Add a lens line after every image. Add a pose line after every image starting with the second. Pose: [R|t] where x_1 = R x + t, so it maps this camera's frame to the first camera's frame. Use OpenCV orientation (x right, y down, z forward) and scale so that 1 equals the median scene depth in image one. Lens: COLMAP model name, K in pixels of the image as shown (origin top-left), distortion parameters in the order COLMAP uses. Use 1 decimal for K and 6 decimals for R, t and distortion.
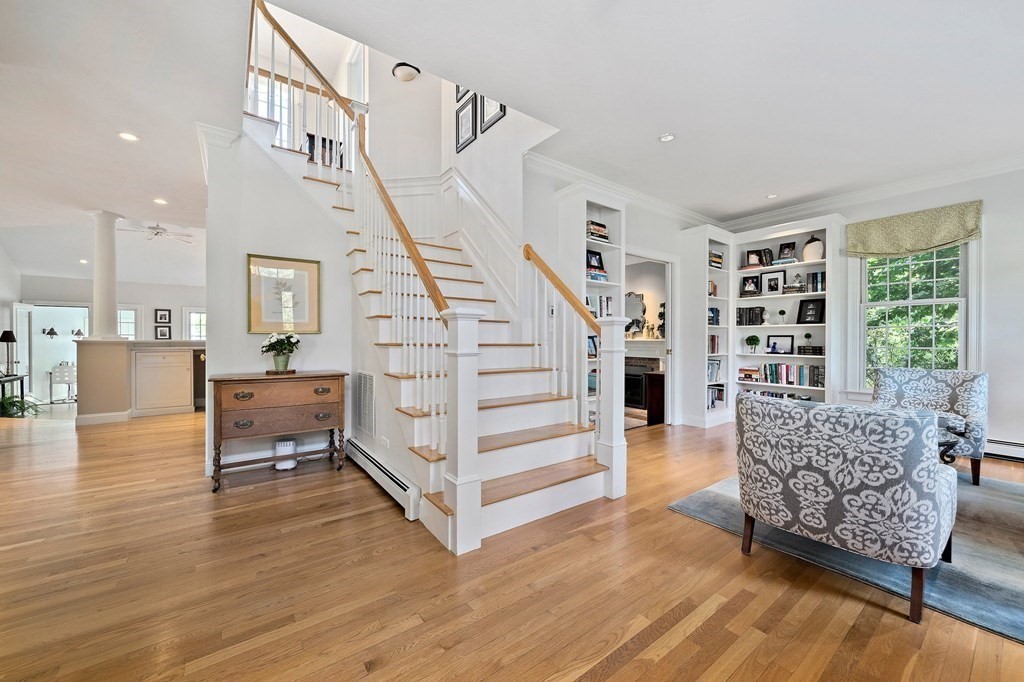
lens RADIAL K [[378.9, 0, 512.3], [0, 378.9, 340.3], [0, 0, 1]] dist [-0.002591, -0.000401]
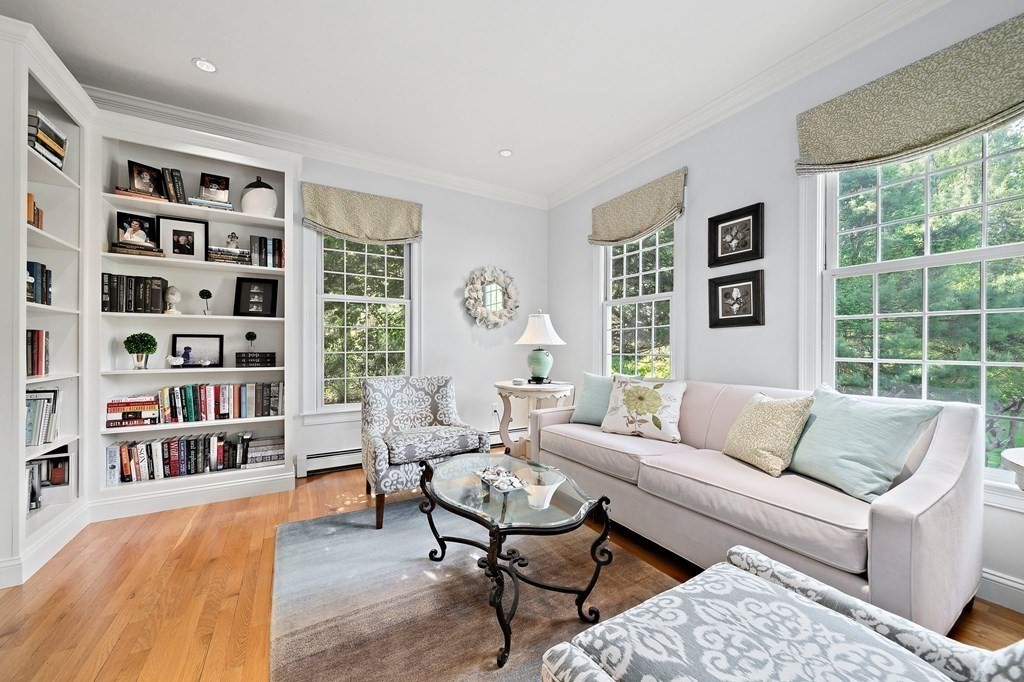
lens RADIAL K [[378.9, 0, 513.1], [0, 378.9, 346.7], [0, 0, 1]] dist [-0.002591, -0.000401]
pose [[0.087291, -0.004449, 0.996173, 0.187941], [-0.000369, 0.999990, 0.004498, 0.002666], [-0.996183, -0.000760, 0.087288, 0.489096]]
